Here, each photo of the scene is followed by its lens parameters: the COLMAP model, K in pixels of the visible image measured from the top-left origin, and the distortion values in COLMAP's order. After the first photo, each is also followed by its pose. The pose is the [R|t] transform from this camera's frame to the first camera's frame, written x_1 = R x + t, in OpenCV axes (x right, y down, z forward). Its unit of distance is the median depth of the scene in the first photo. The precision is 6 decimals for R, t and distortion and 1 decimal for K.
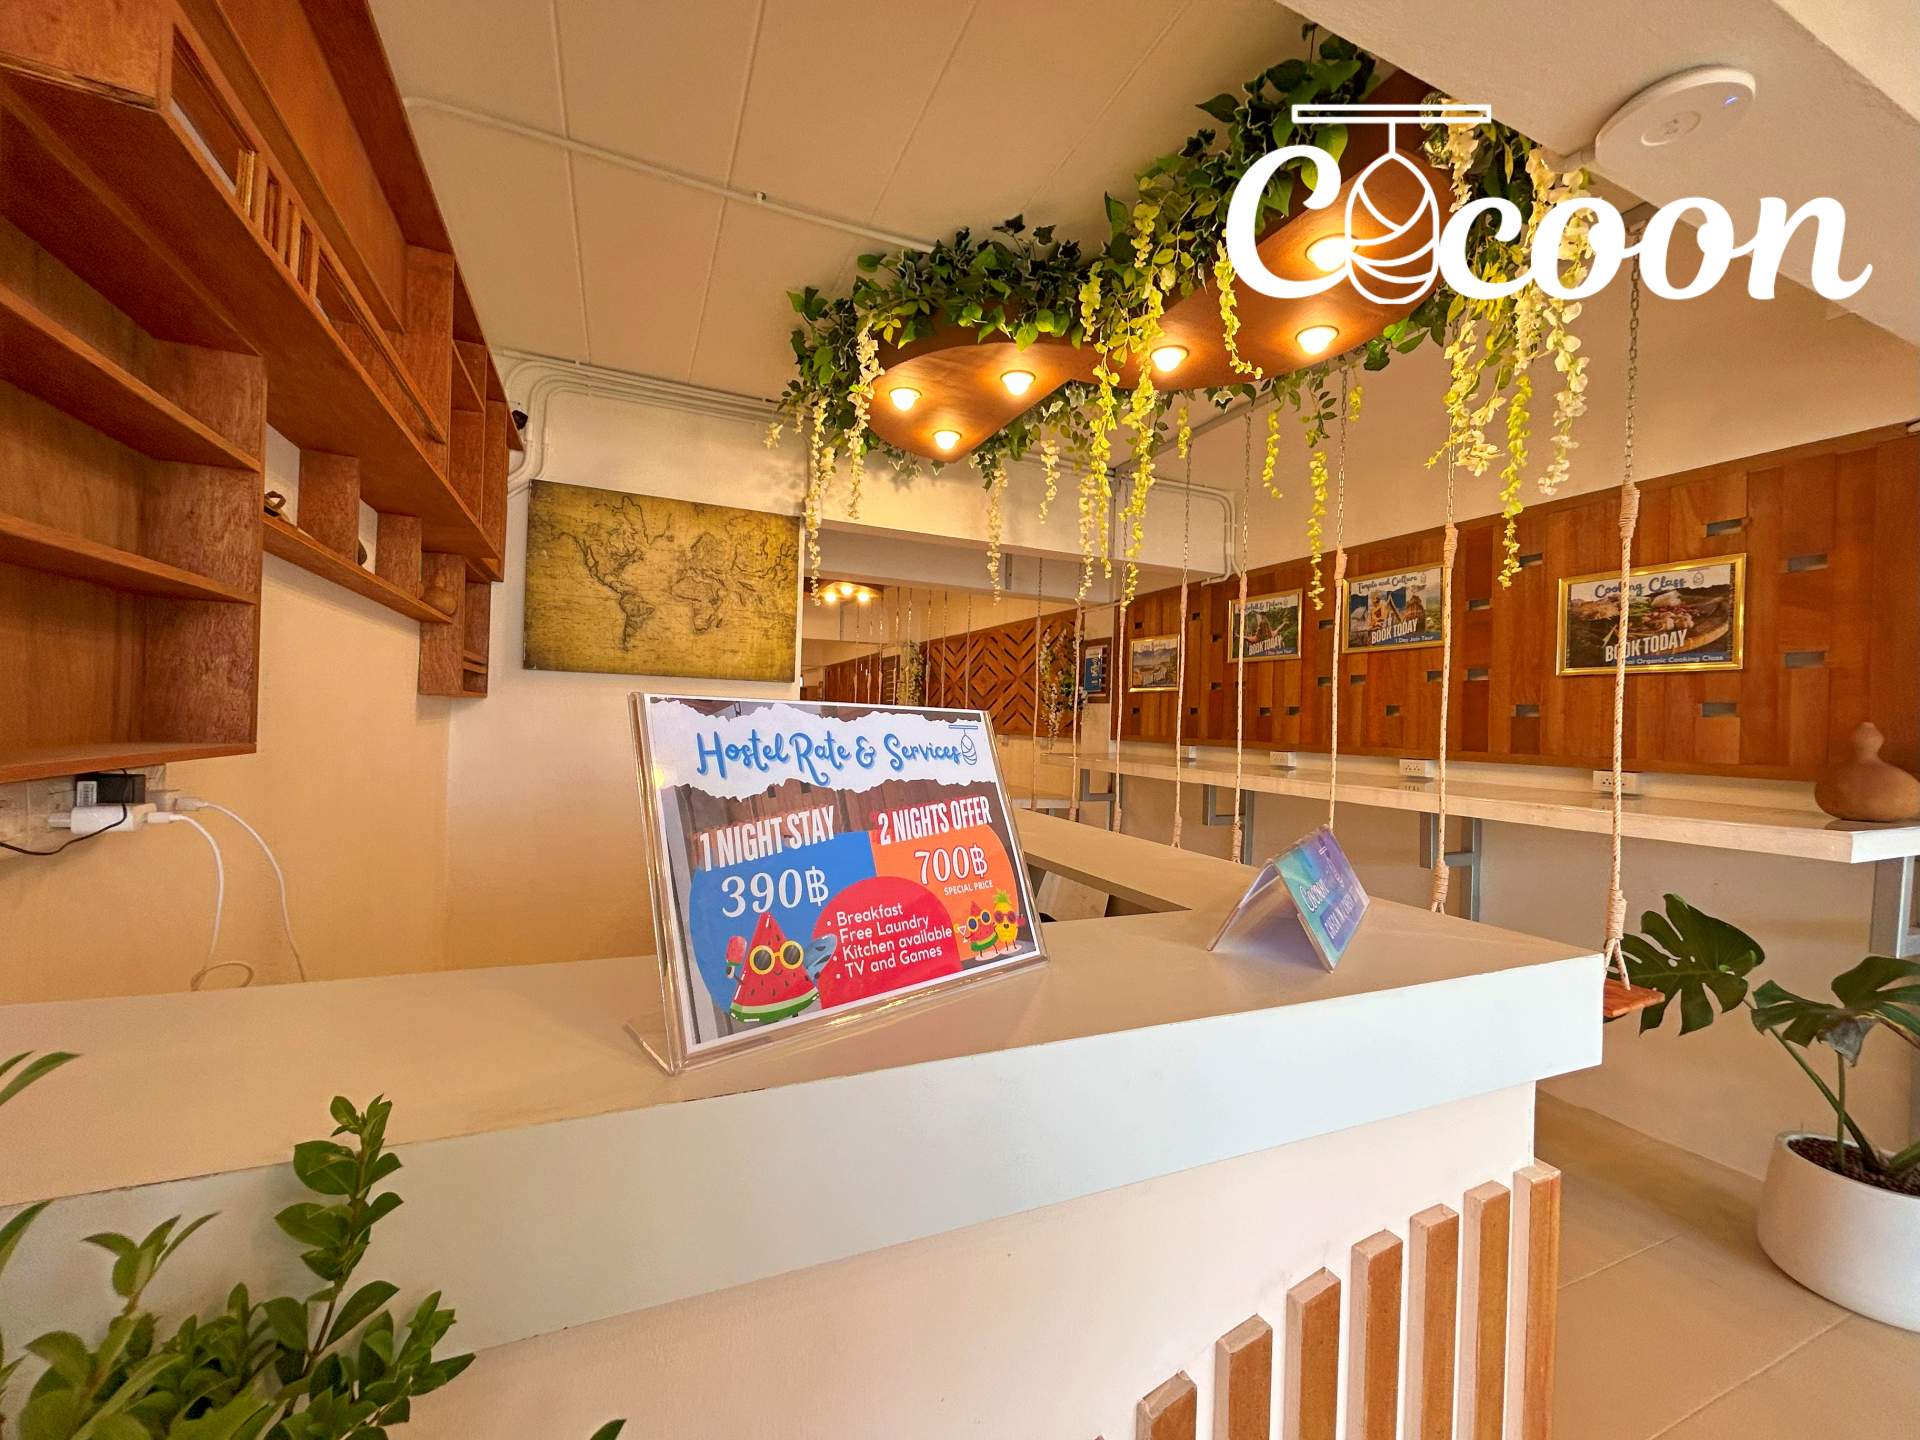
lens RADIAL K [[781.2, 0, 965.7], [0, 781.2, 721.2], [0, 0, 1]] dist [-0.000299, 0.000157]
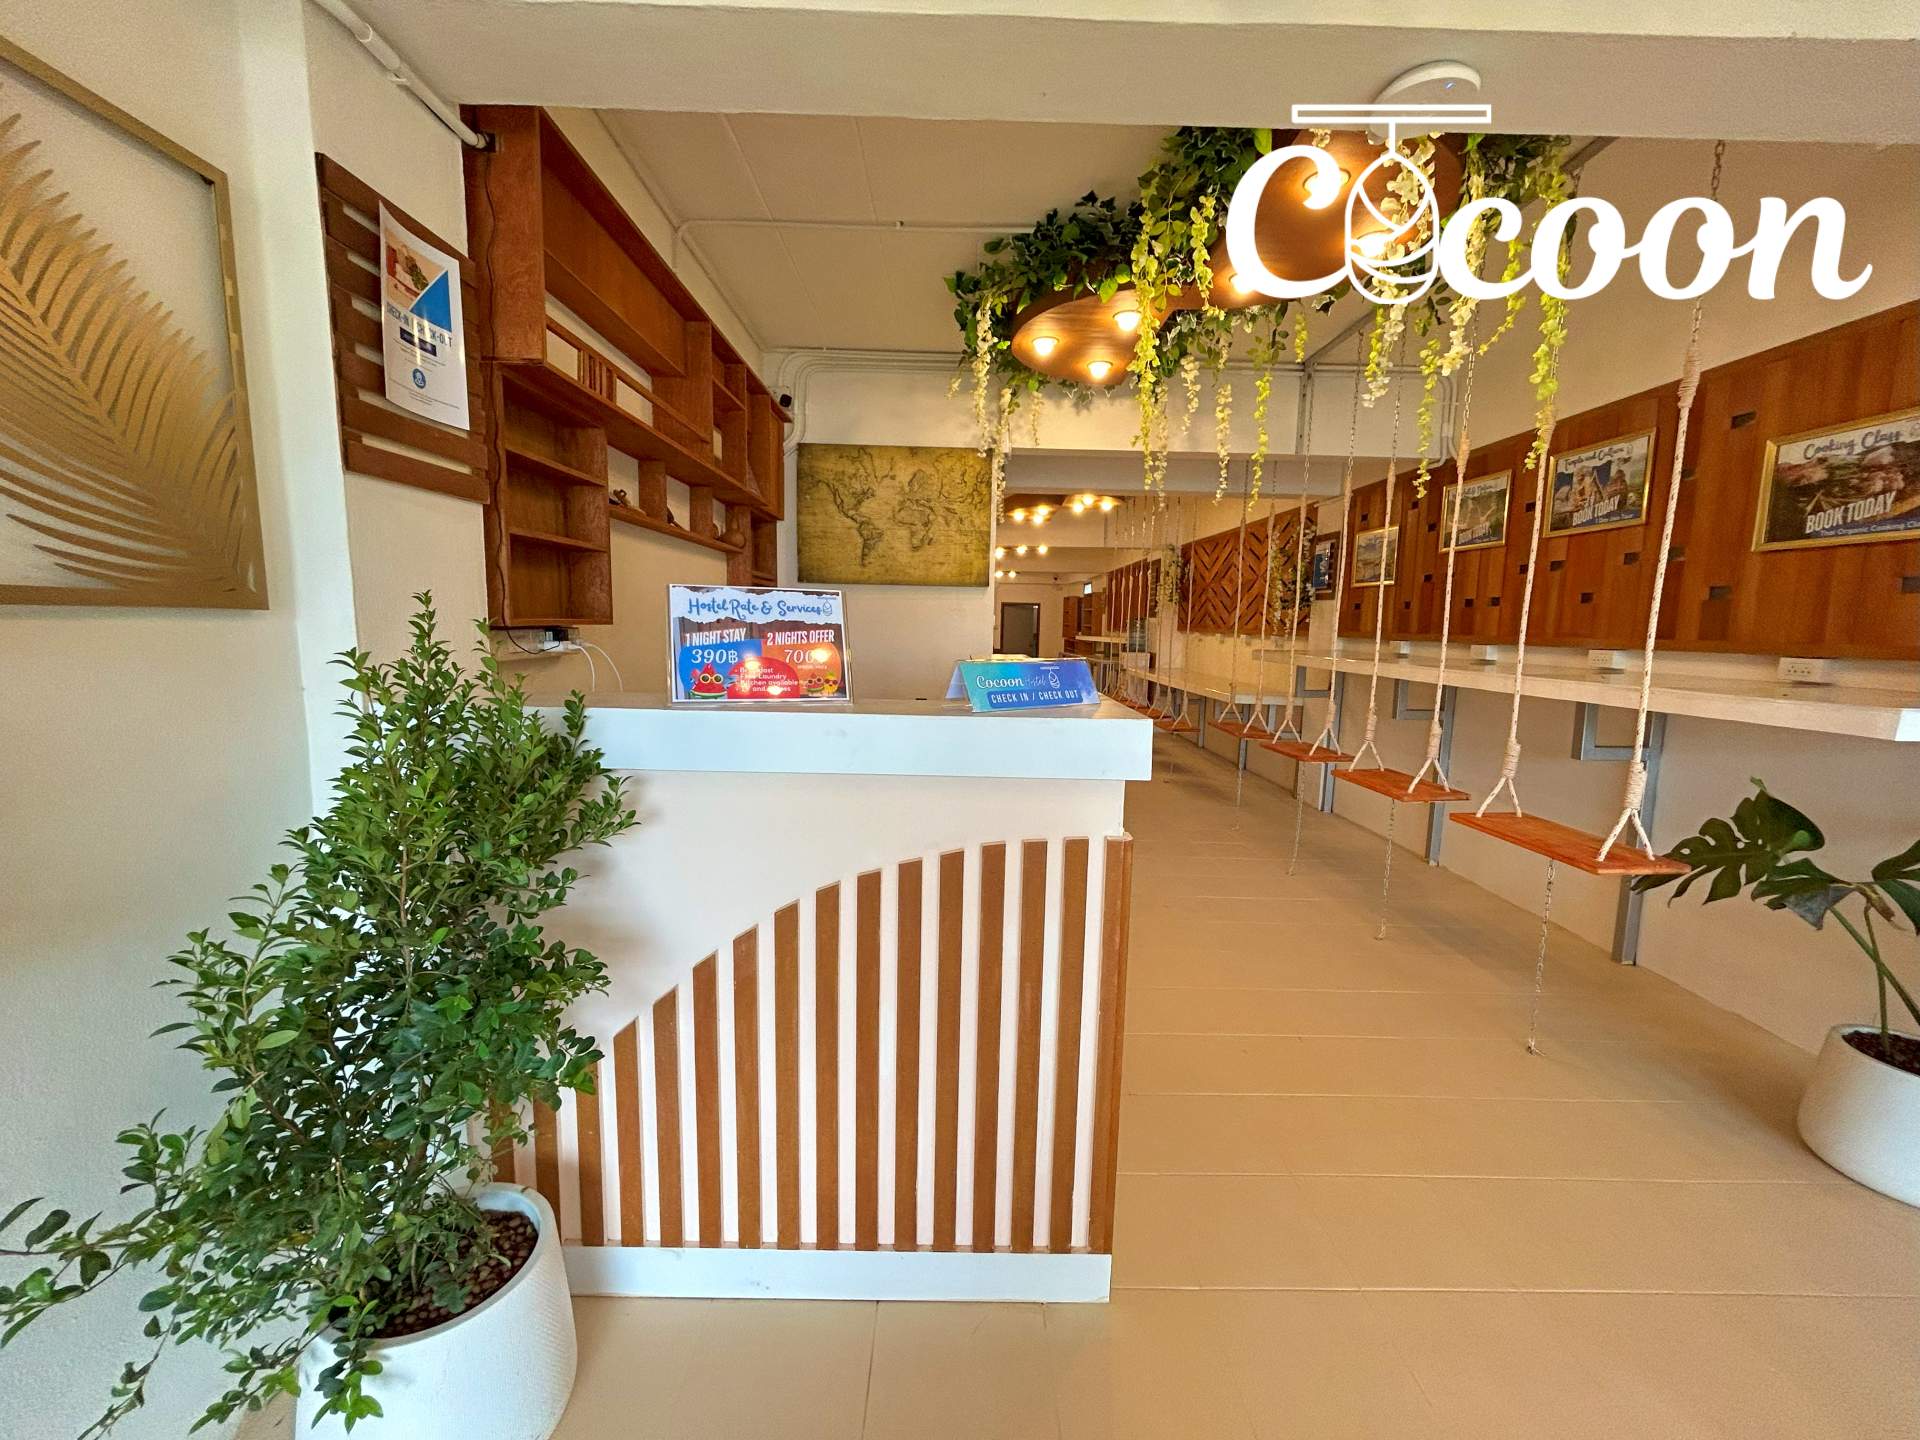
lens RADIAL K [[784.7, 0, 962.7], [0, 784.7, 724.2], [0, 0, 1]] dist [0.001620, 0.000724]
pose [[0.915686, 0.040035, -0.399896, 0.275058], [0.007855, 0.993053, 0.117404, 0.022816], [0.401819, -0.110646, 0.909010, -0.194095]]
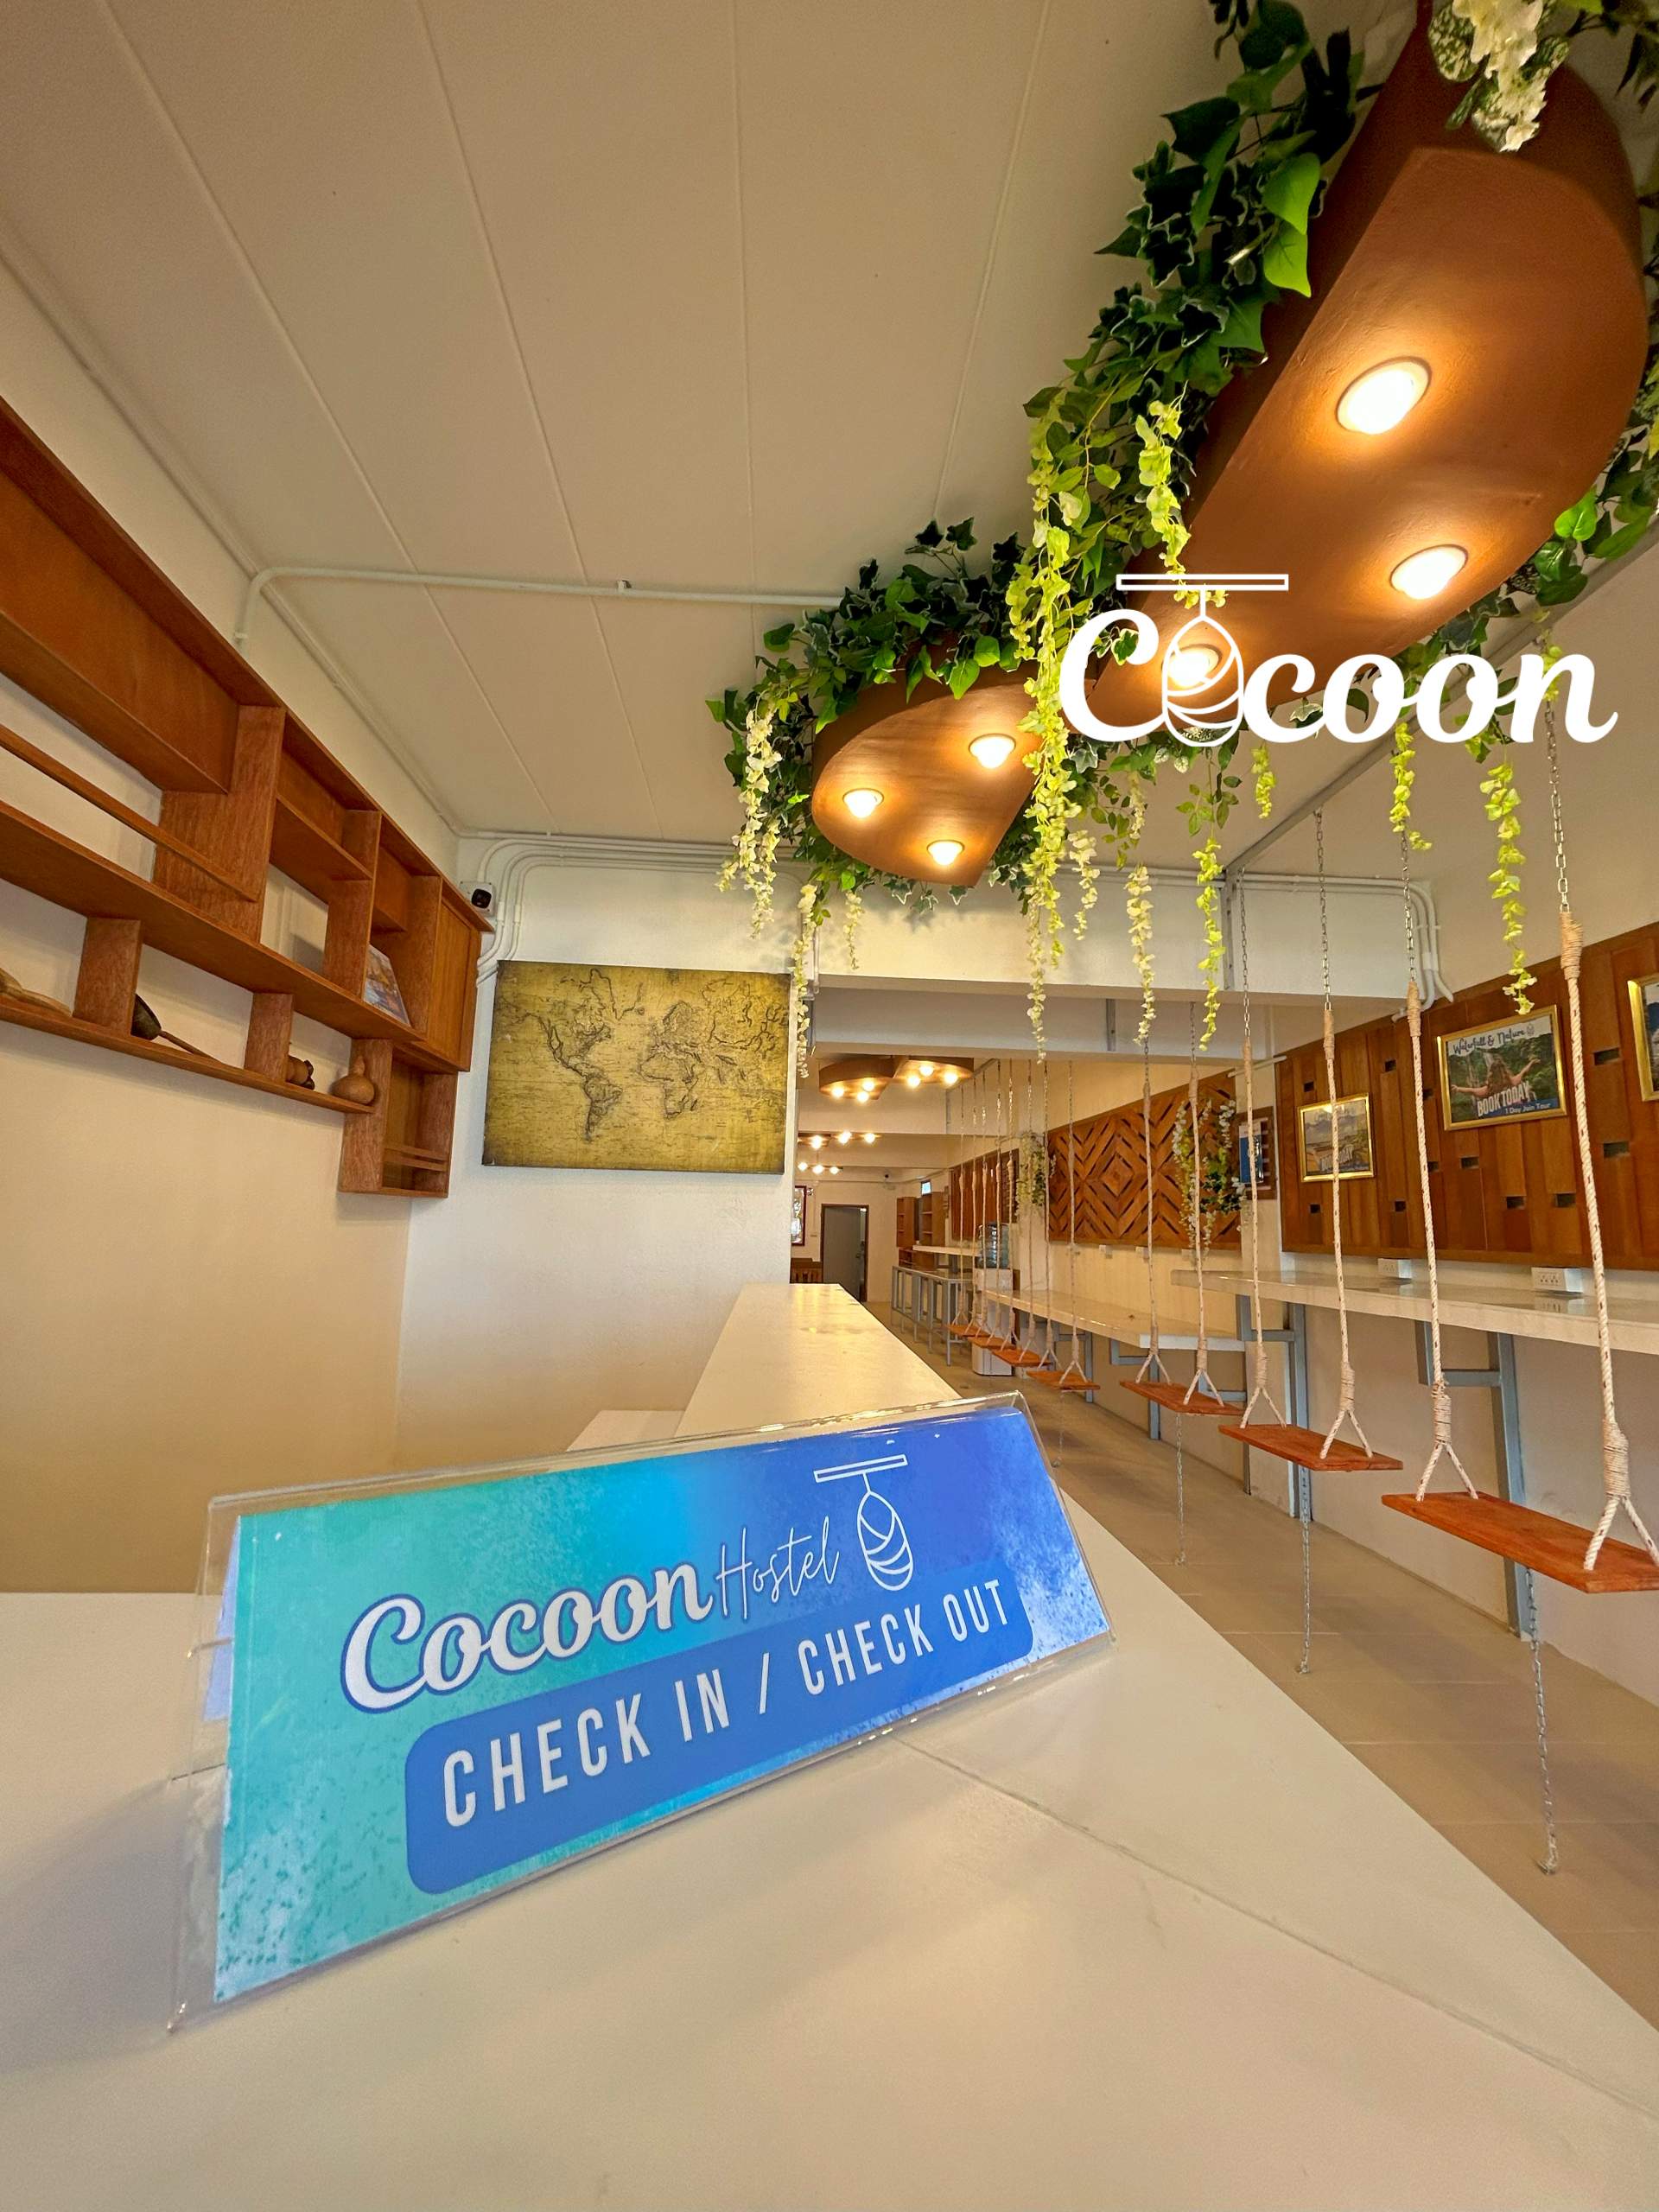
lens RADIAL K [[897.5, 0, 829.5], [0, 897.5, 1106.0], [0, 0, 1]] dist [0.002608, 0.000462]
pose [[0.935606, -0.055882, -0.348595, 0.164908], [0.004767, 0.989303, -0.145797, 0.017528], [0.353013, 0.134747, 0.925864, 0.167099]]
